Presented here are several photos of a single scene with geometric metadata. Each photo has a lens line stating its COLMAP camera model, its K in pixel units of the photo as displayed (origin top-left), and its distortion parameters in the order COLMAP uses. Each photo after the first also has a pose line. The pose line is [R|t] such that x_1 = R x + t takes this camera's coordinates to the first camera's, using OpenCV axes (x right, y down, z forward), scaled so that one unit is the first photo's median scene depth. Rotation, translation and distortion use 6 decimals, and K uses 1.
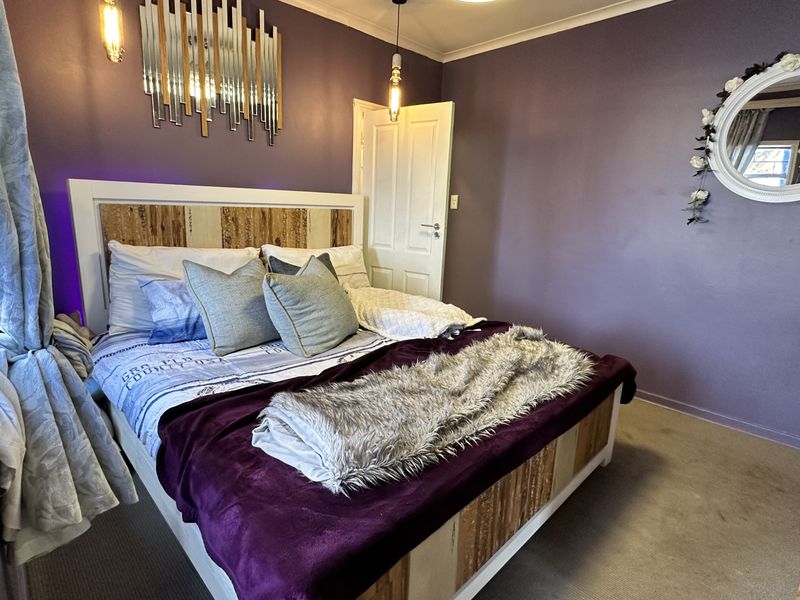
lens RADIAL K [[427.6, 0, 397.4], [0, 427.6, 295.9], [0, 0, 1]] dist [0.004552, 0.000238]
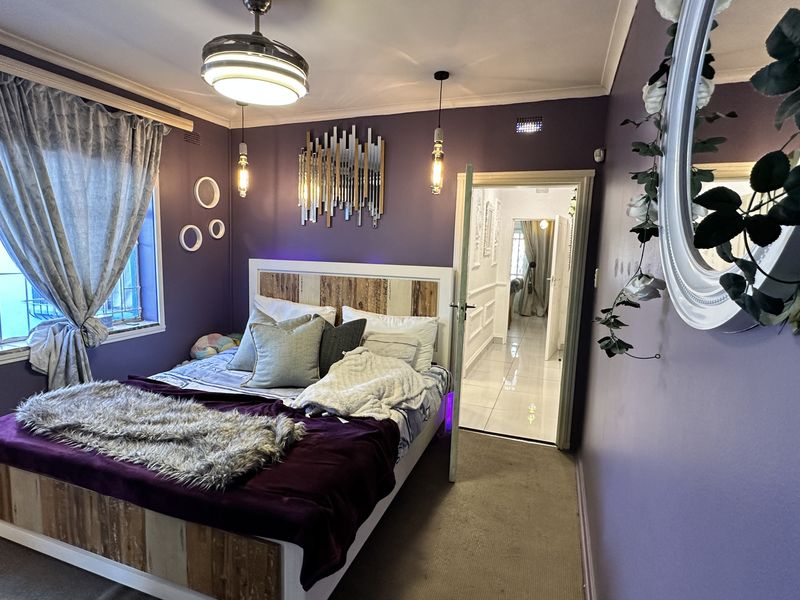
lens RADIAL K [[427.6, 0, 400.0], [0, 427.6, 300.5], [0, 0, 1]] dist [0.004552, 0.000238]
pose [[0.439164, 0.092947, -0.893586, 0.909939], [-0.199537, 0.979883, 0.003858, -0.175541], [0.875968, 0.176609, 0.448875, 0.580809]]
